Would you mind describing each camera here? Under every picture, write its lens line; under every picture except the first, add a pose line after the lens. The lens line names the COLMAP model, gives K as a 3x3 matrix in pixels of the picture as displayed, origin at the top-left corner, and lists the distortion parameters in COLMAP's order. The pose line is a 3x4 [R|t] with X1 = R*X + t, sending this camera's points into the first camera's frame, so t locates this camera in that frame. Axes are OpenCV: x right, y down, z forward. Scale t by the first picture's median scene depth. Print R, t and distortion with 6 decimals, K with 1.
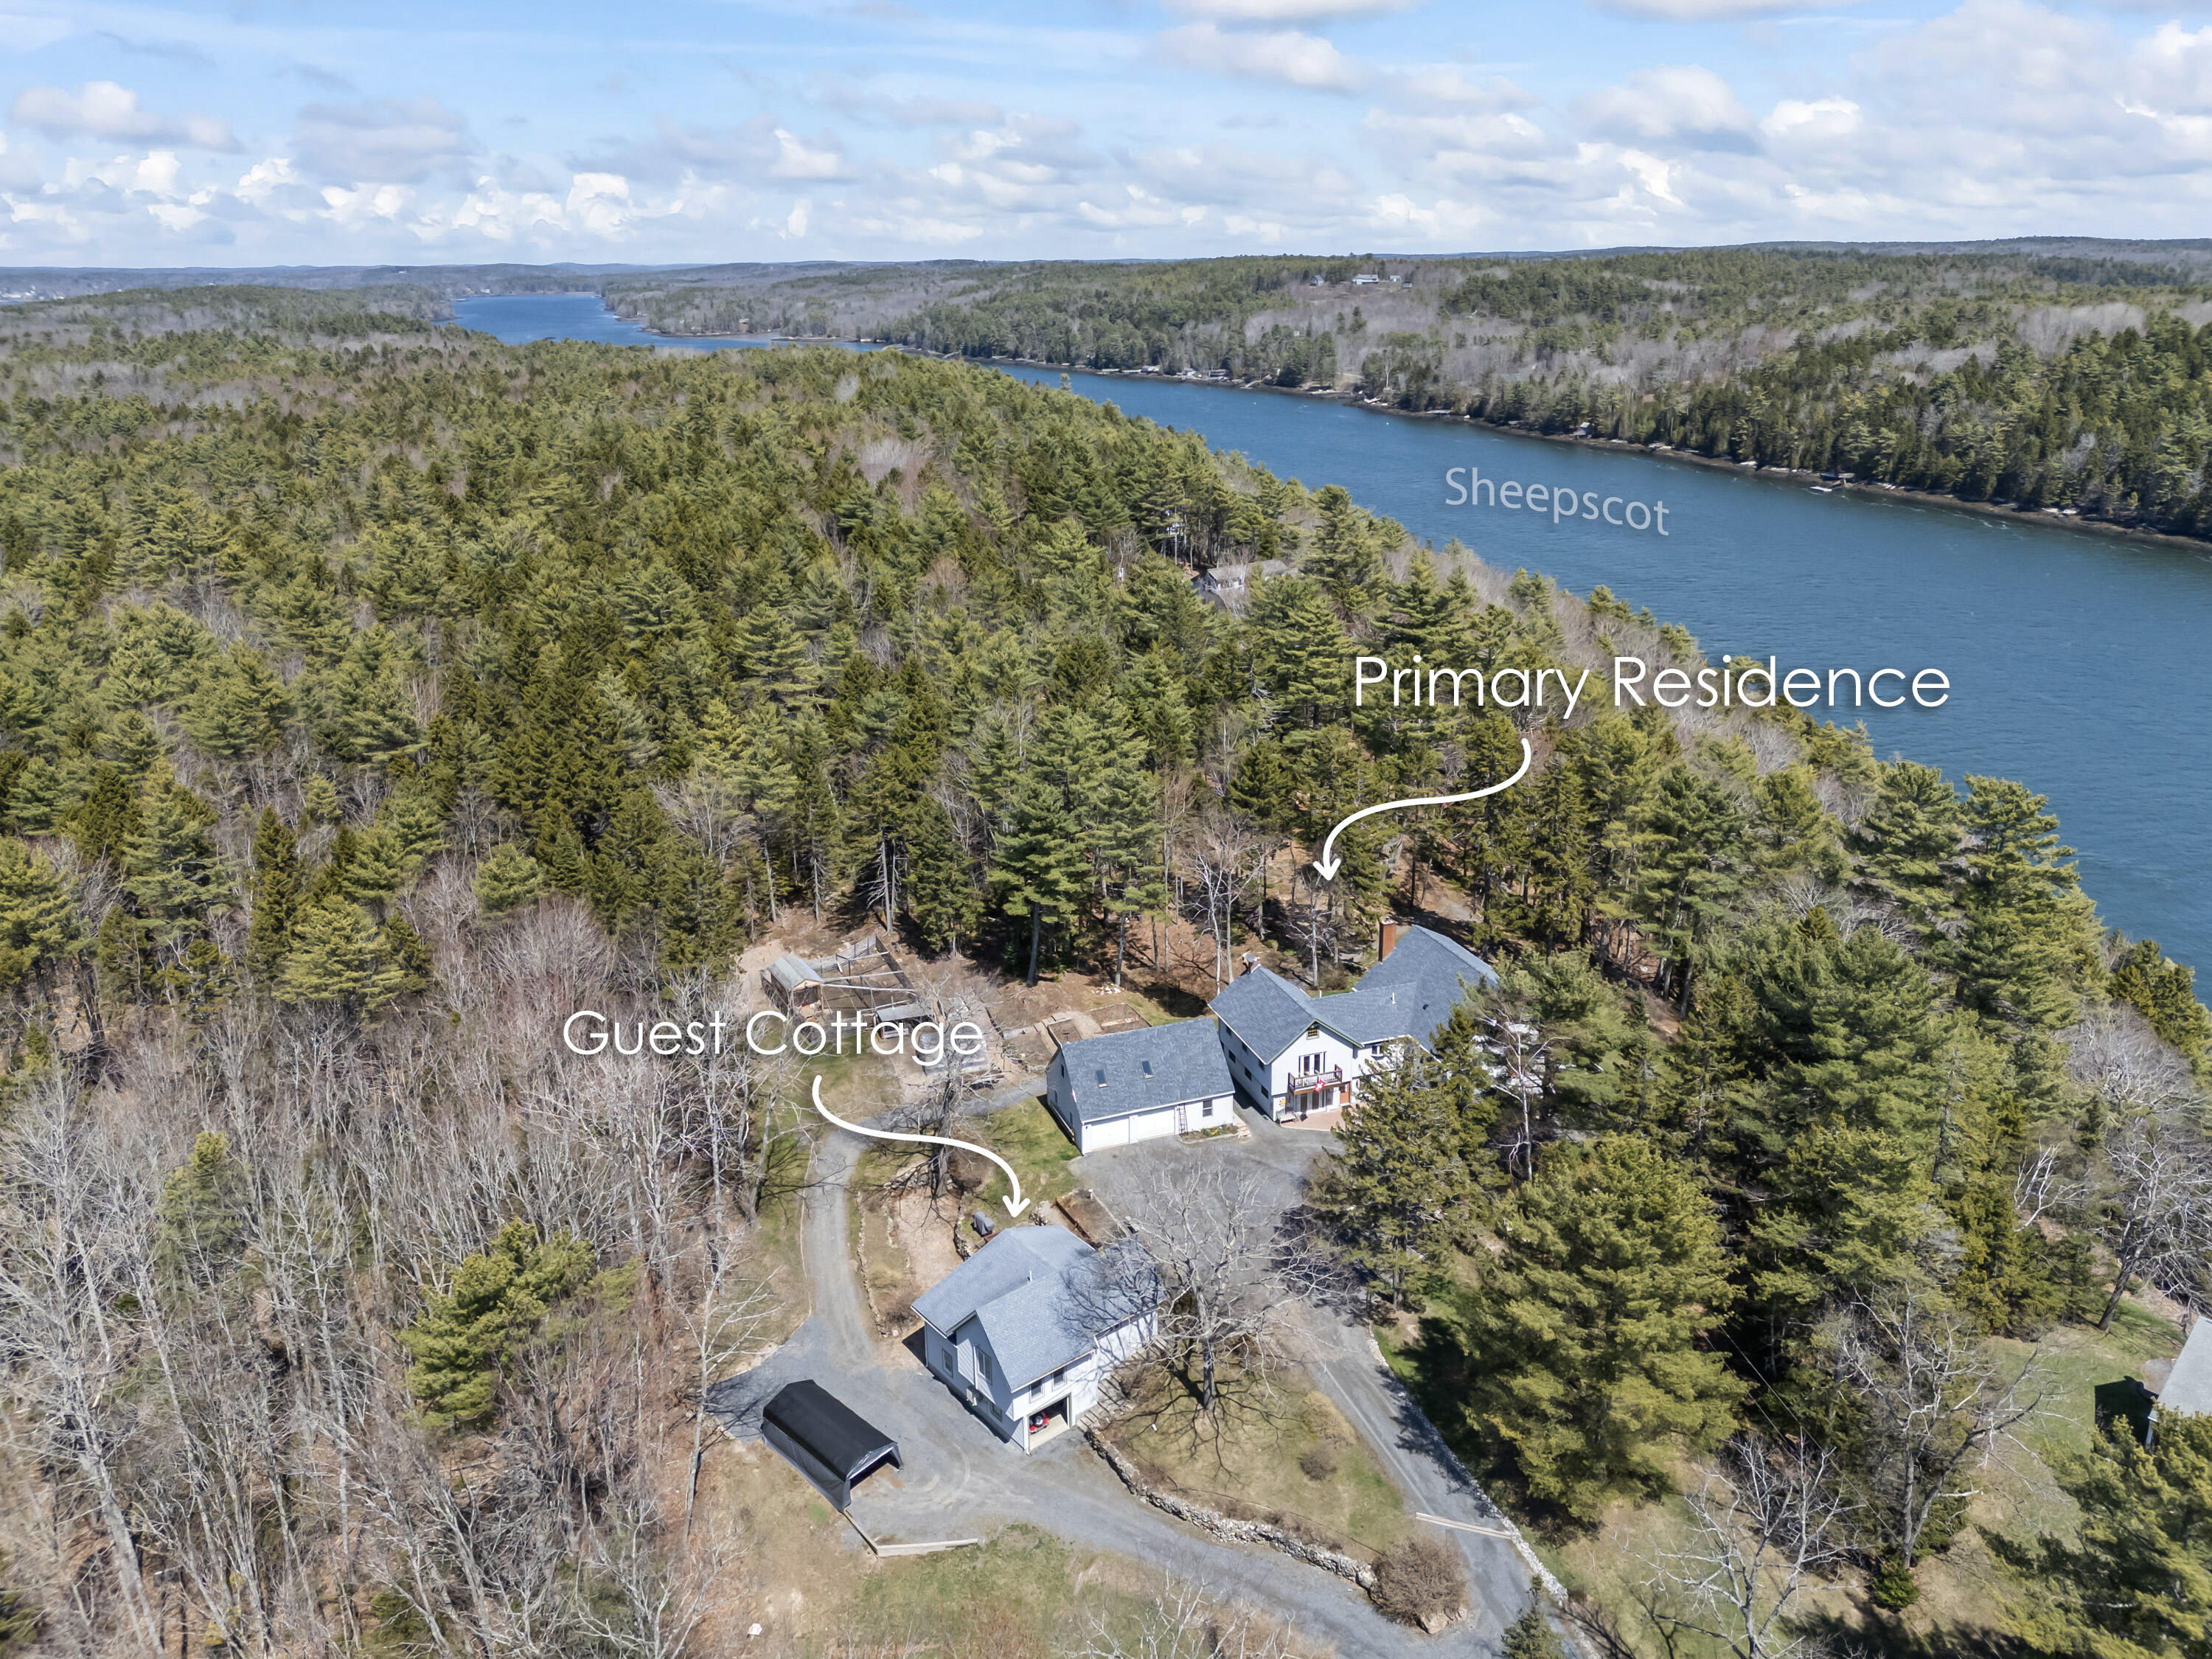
lens RADIAL K [[1560.3, 0, 1104.2], [0, 1560.3, 805.9], [0, 0, 1]] dist [0.059534, -0.055931]
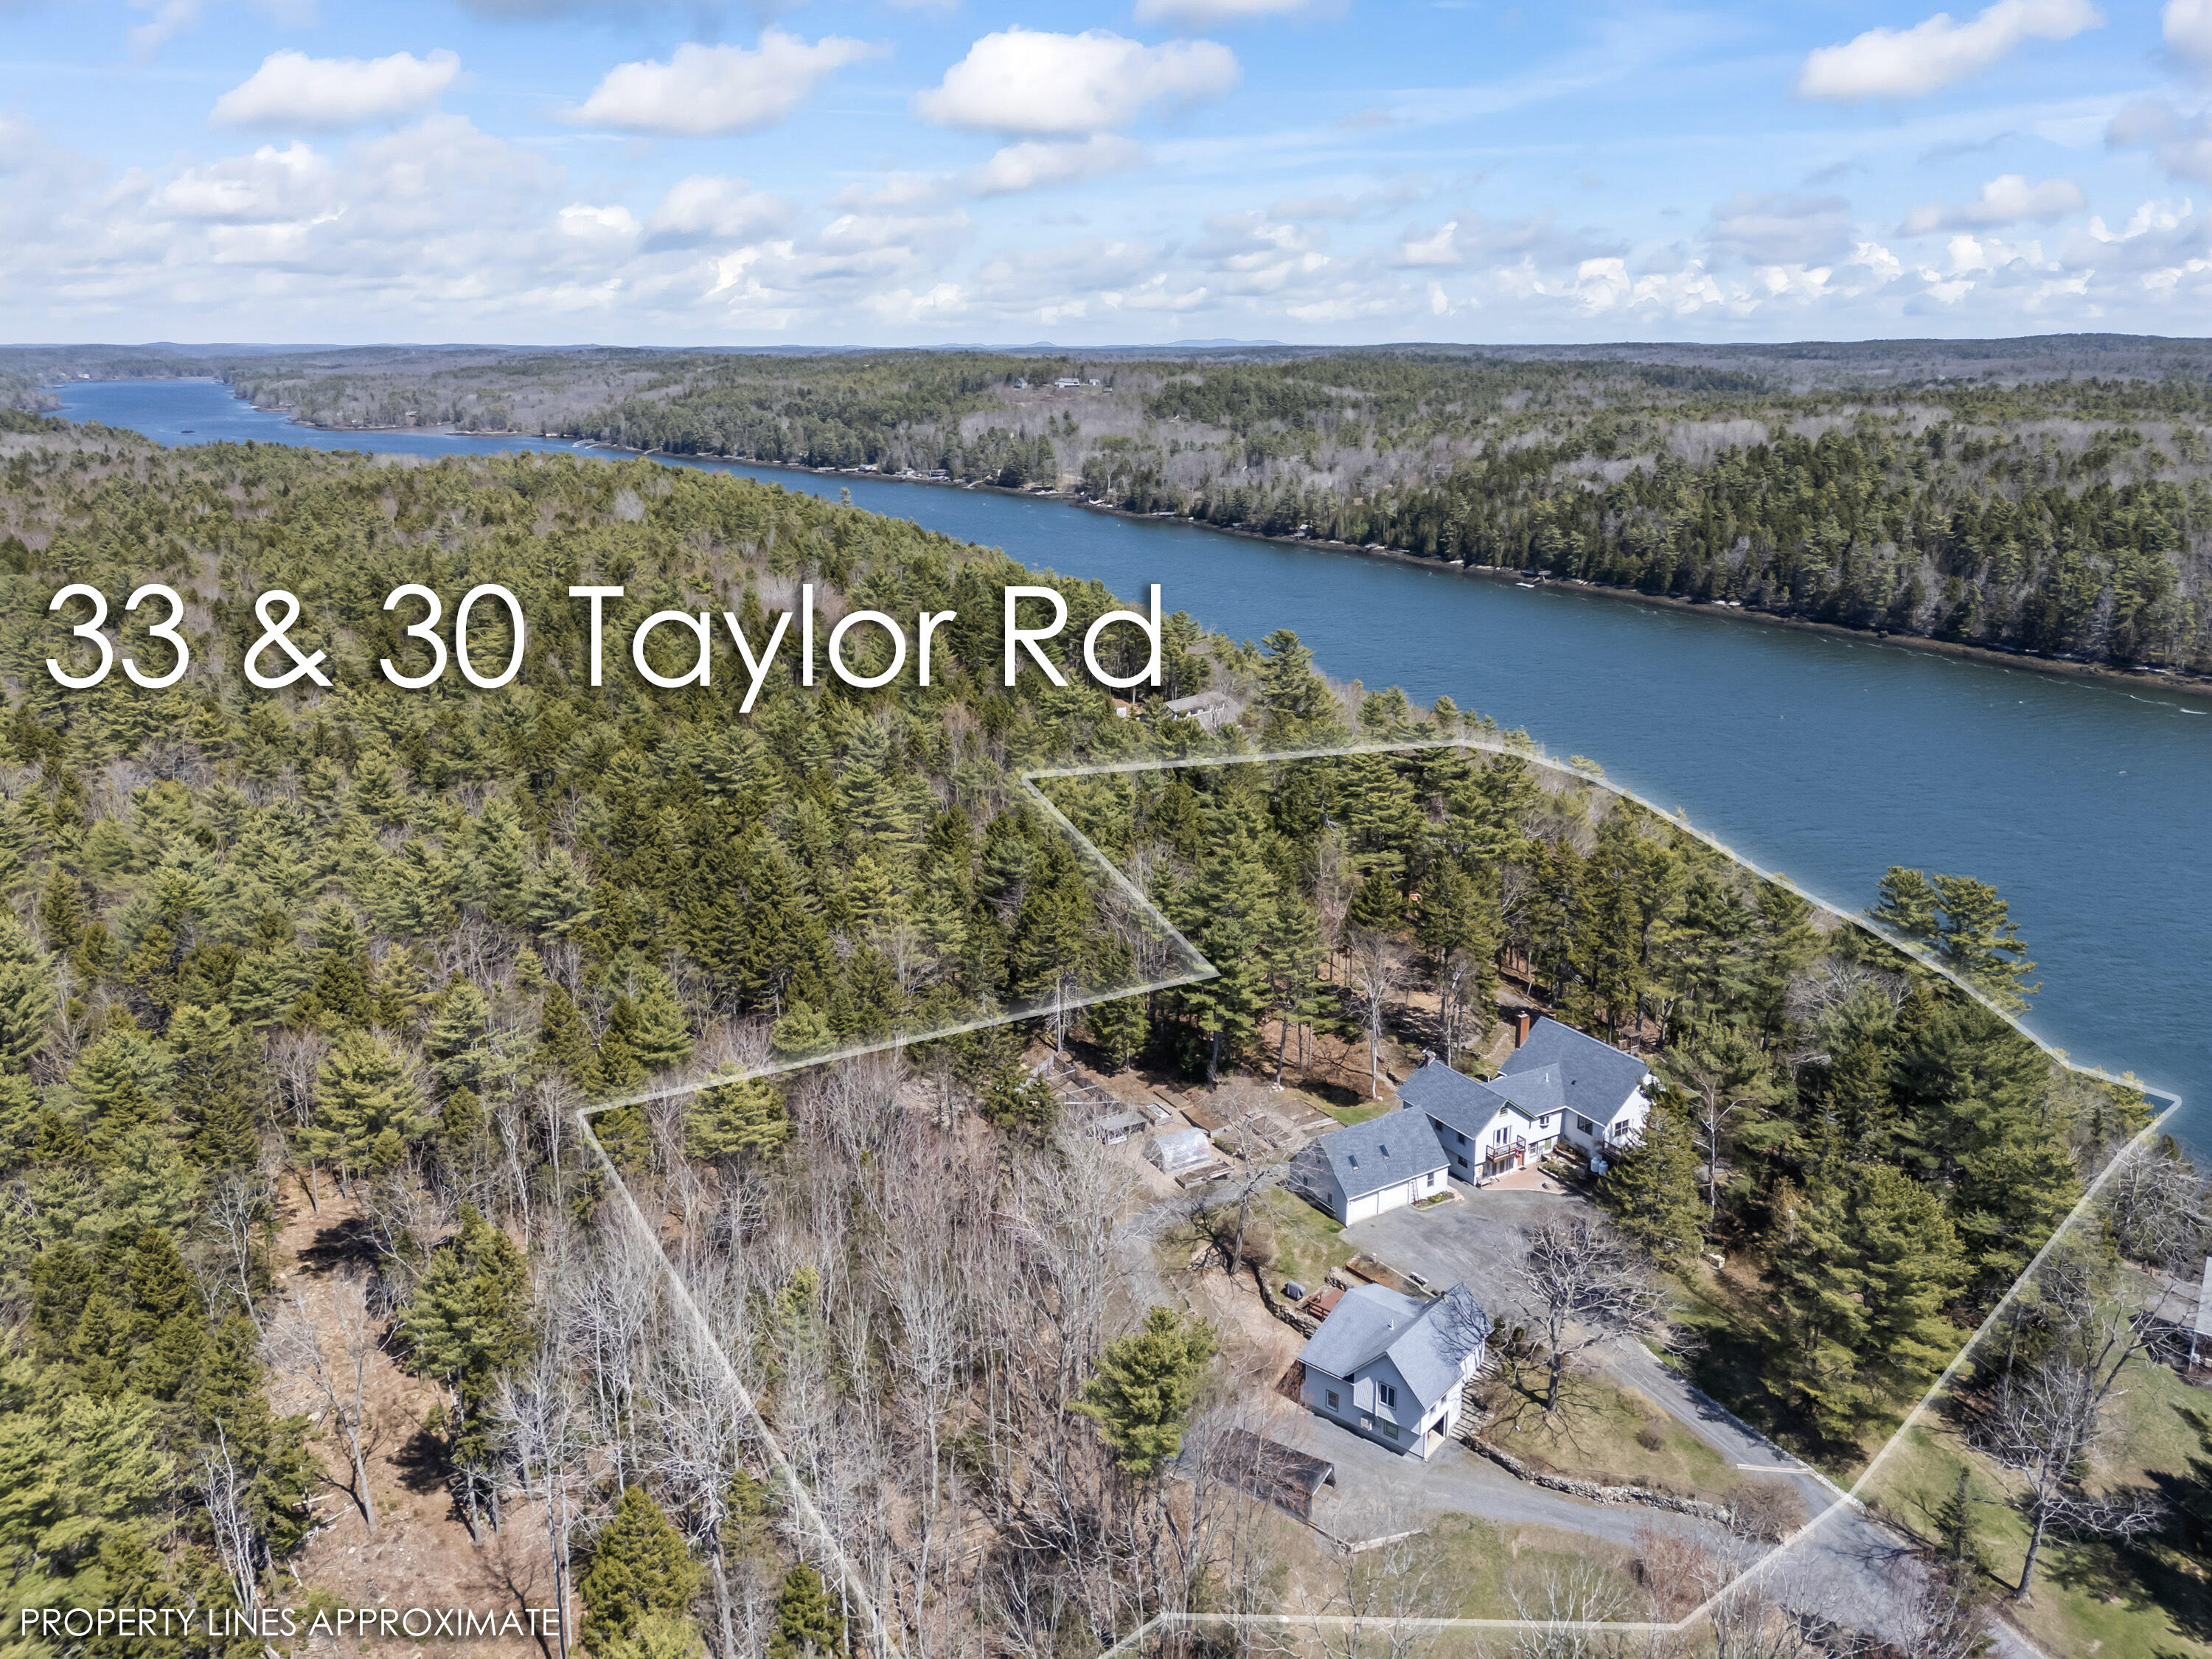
lens RADIAL K [[1559.2, 0, 1106.0], [0, 1559.2, 829.5], [0, 0, 1]] dist [0.059607, -0.054707]
pose [[0.979278, -0.049750, 0.196315, -0.213170], [0.057182, 0.997839, -0.032368, -0.028890], [-0.194280, 0.042923, 0.980007, -0.088253]]
